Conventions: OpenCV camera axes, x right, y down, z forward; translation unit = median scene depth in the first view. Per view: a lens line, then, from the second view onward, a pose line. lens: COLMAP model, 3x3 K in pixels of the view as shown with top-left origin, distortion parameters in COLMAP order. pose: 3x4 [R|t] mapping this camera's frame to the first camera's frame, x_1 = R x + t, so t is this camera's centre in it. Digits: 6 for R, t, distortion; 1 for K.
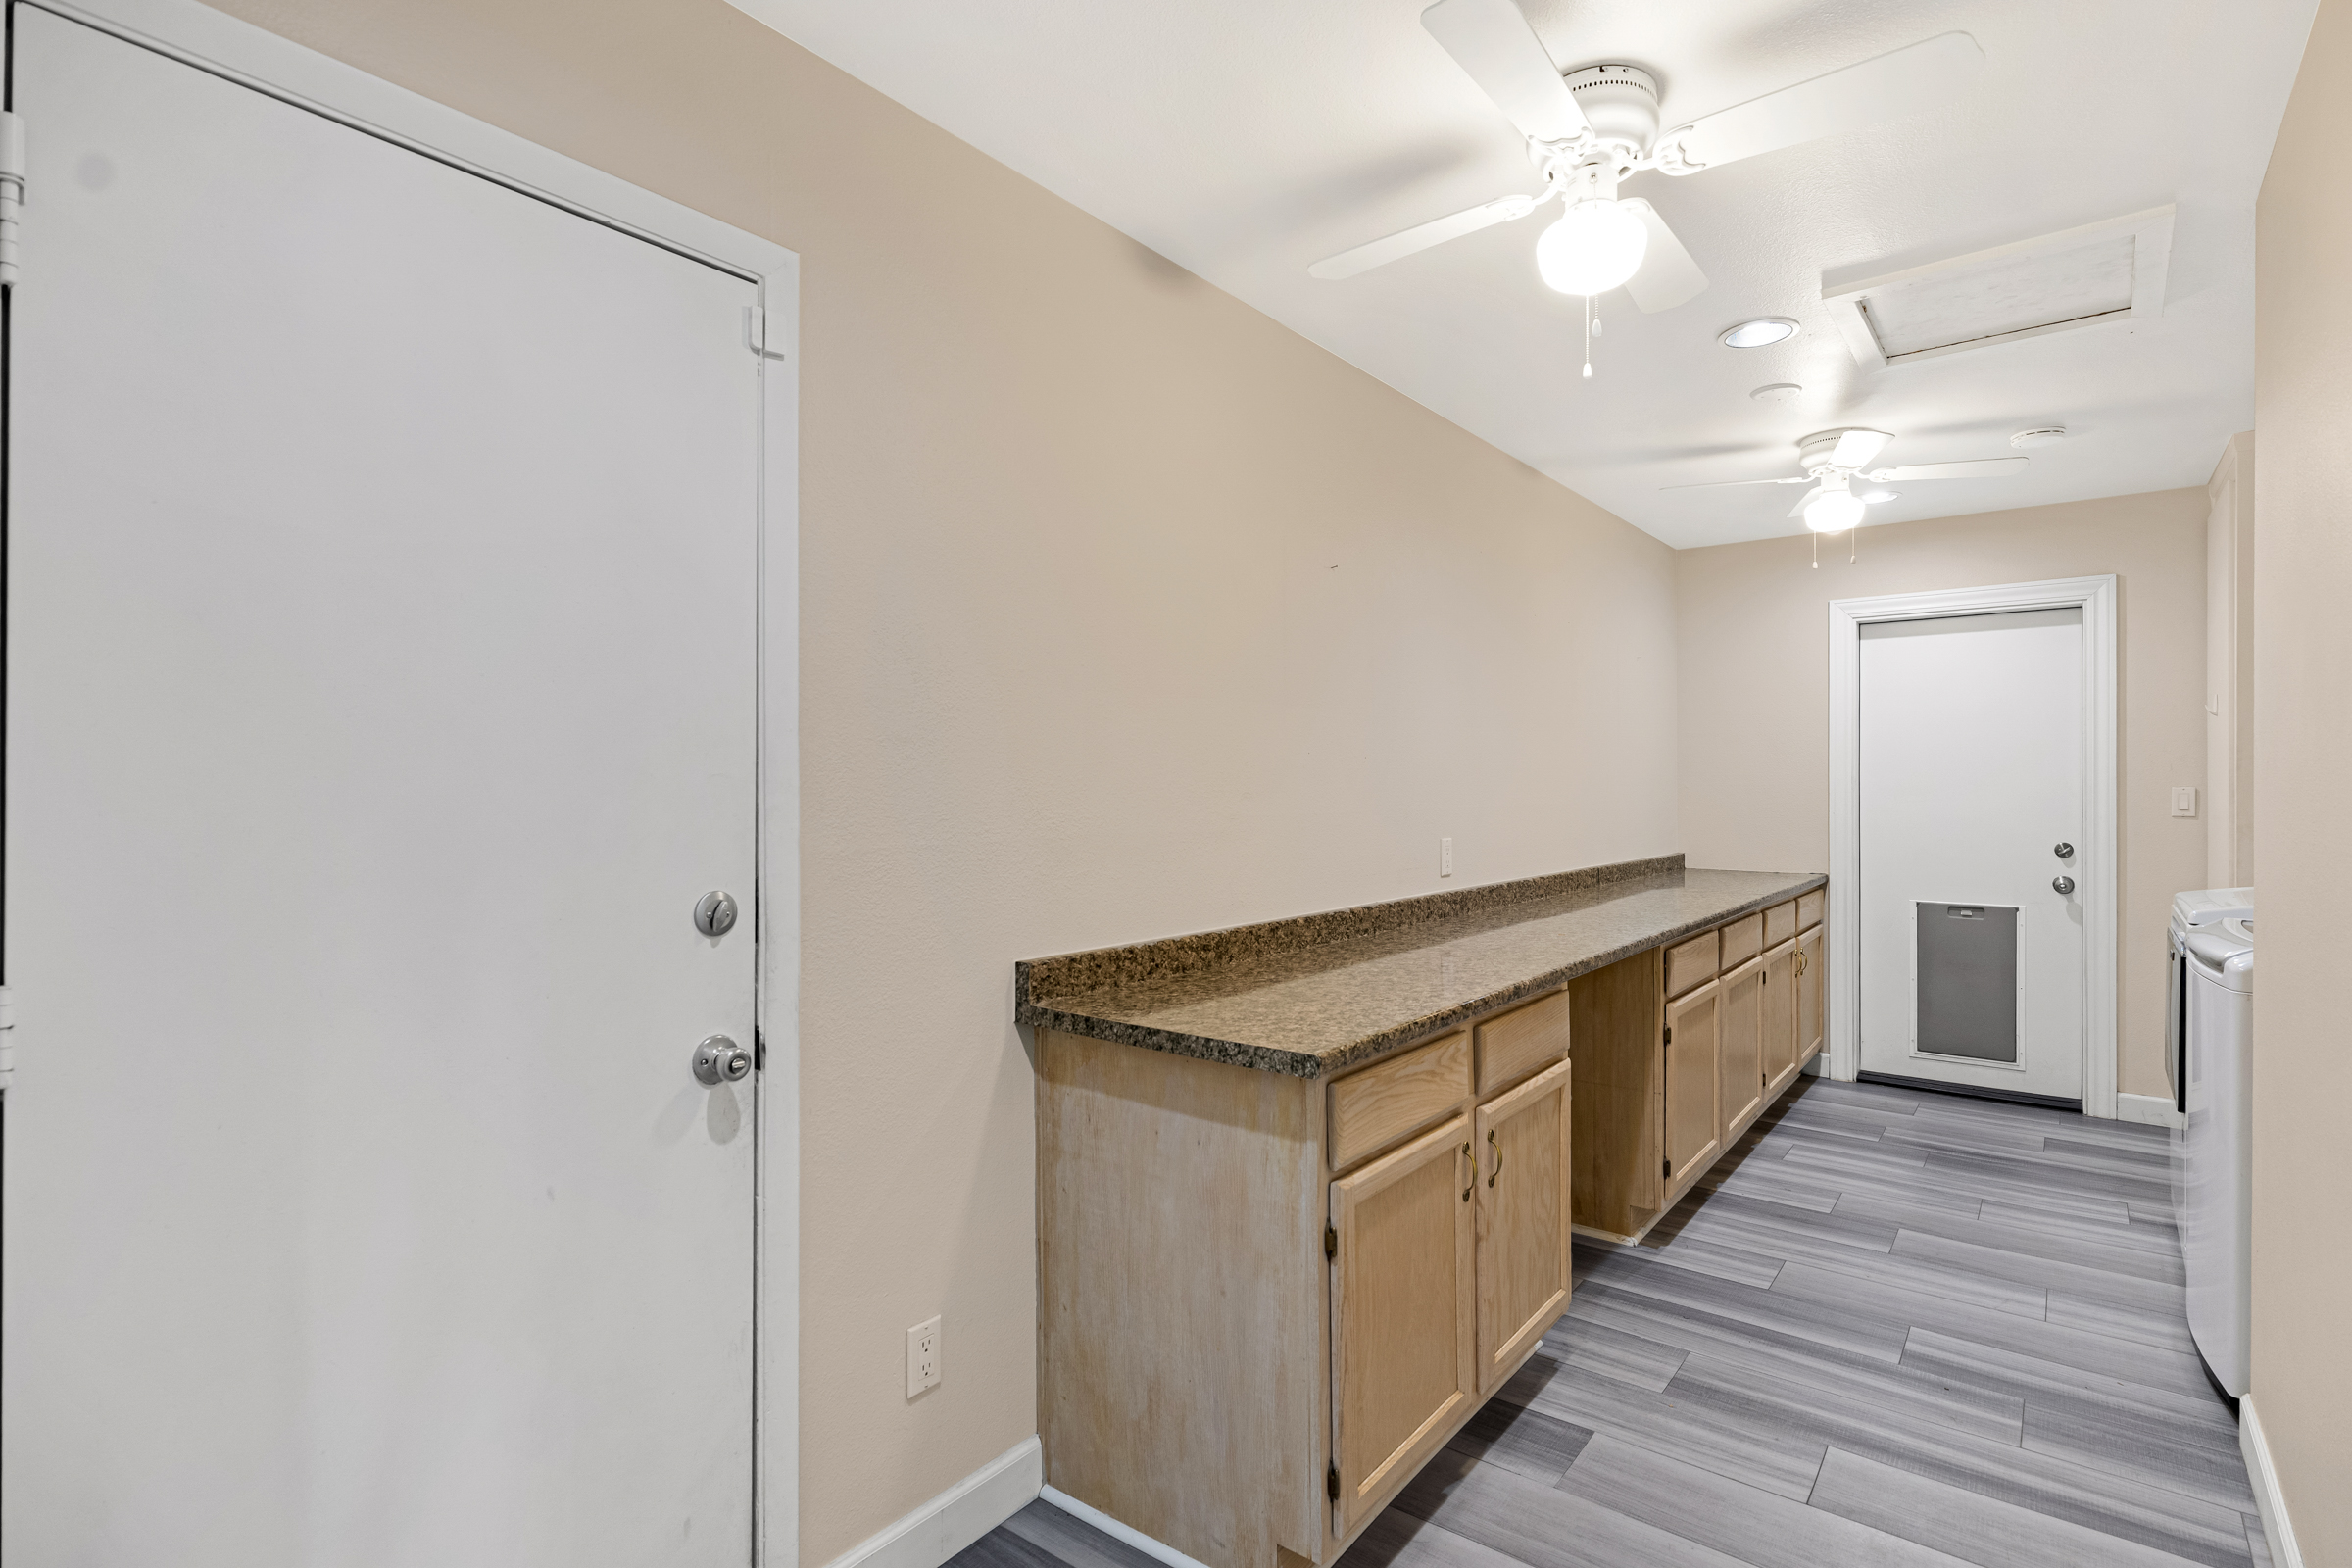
lens RADIAL K [[1184.3, 0, 1177.6], [0, 1184.3, 792.1], [0, 0, 1]] dist [0.002410, 0.000529]
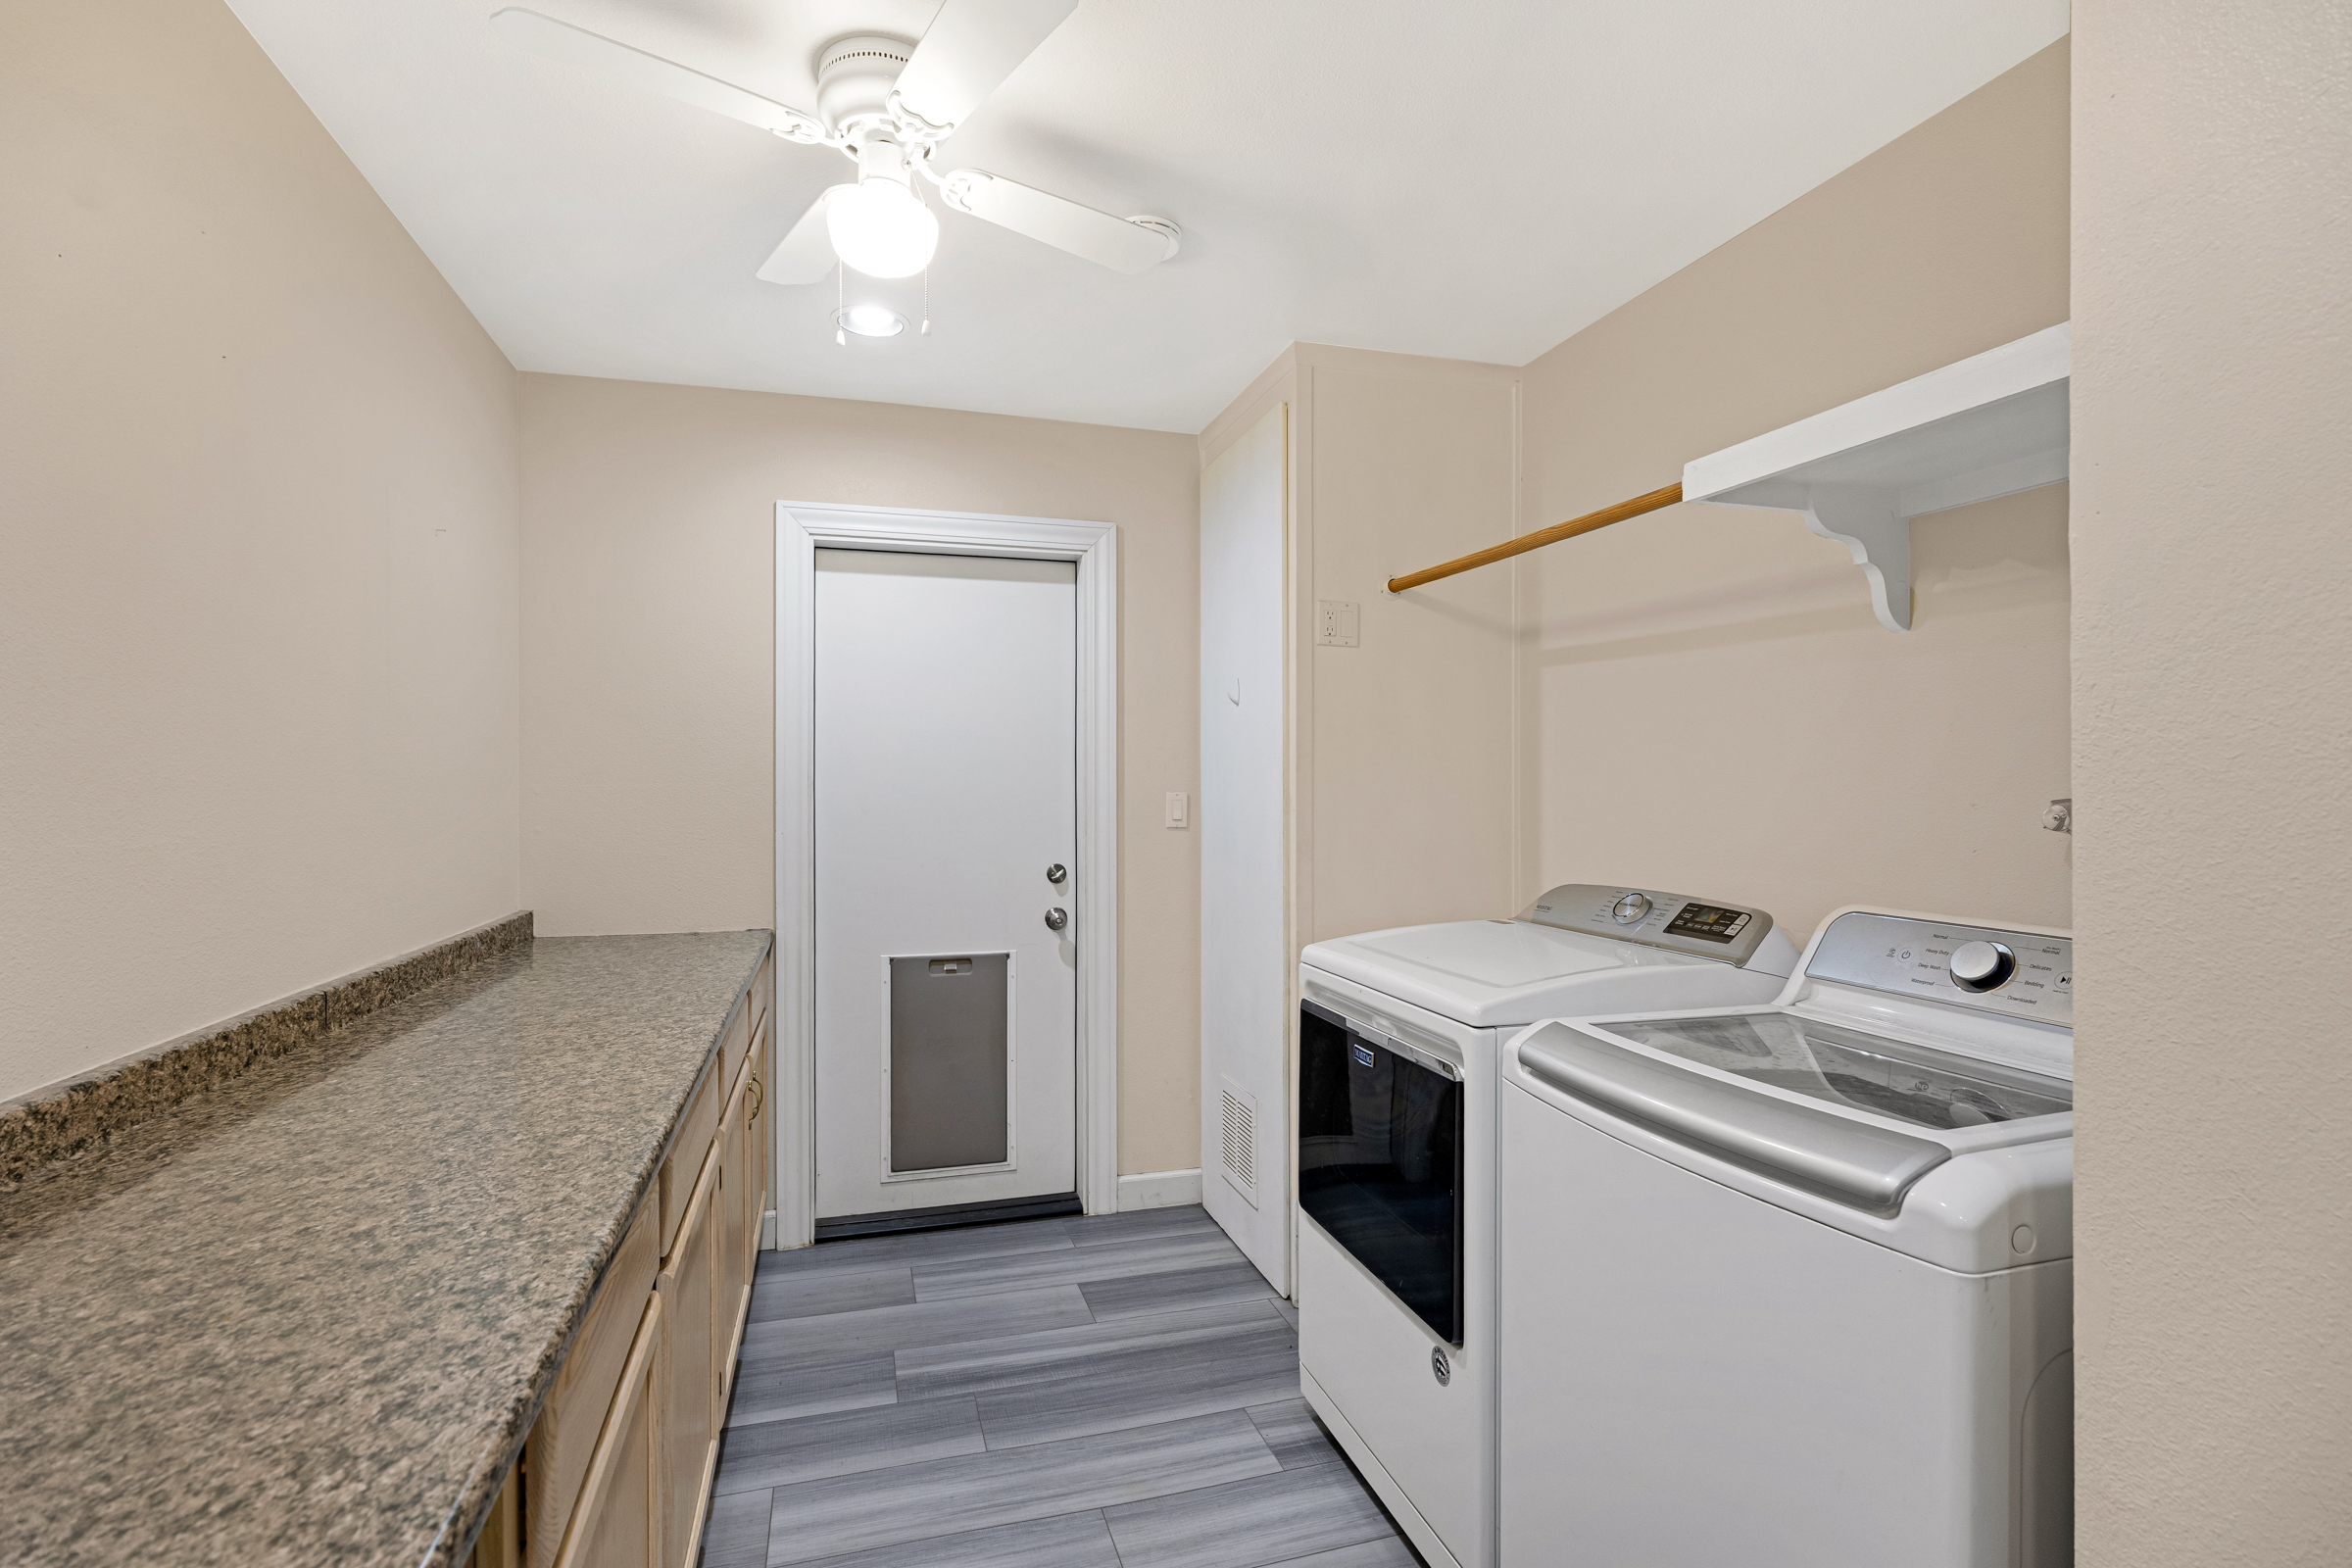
lens RADIAL K [[1090.5, 0, 1179.2], [0, 1090.5, 787.6], [0, 0, 1]] dist [0.001936, 0.000070]
pose [[0.575072, 0.003831, 0.818094, 0.208973], [0.003043, 0.999972, -0.006822, -0.002356], [-0.818097, 0.006412, 0.575044, 0.521694]]
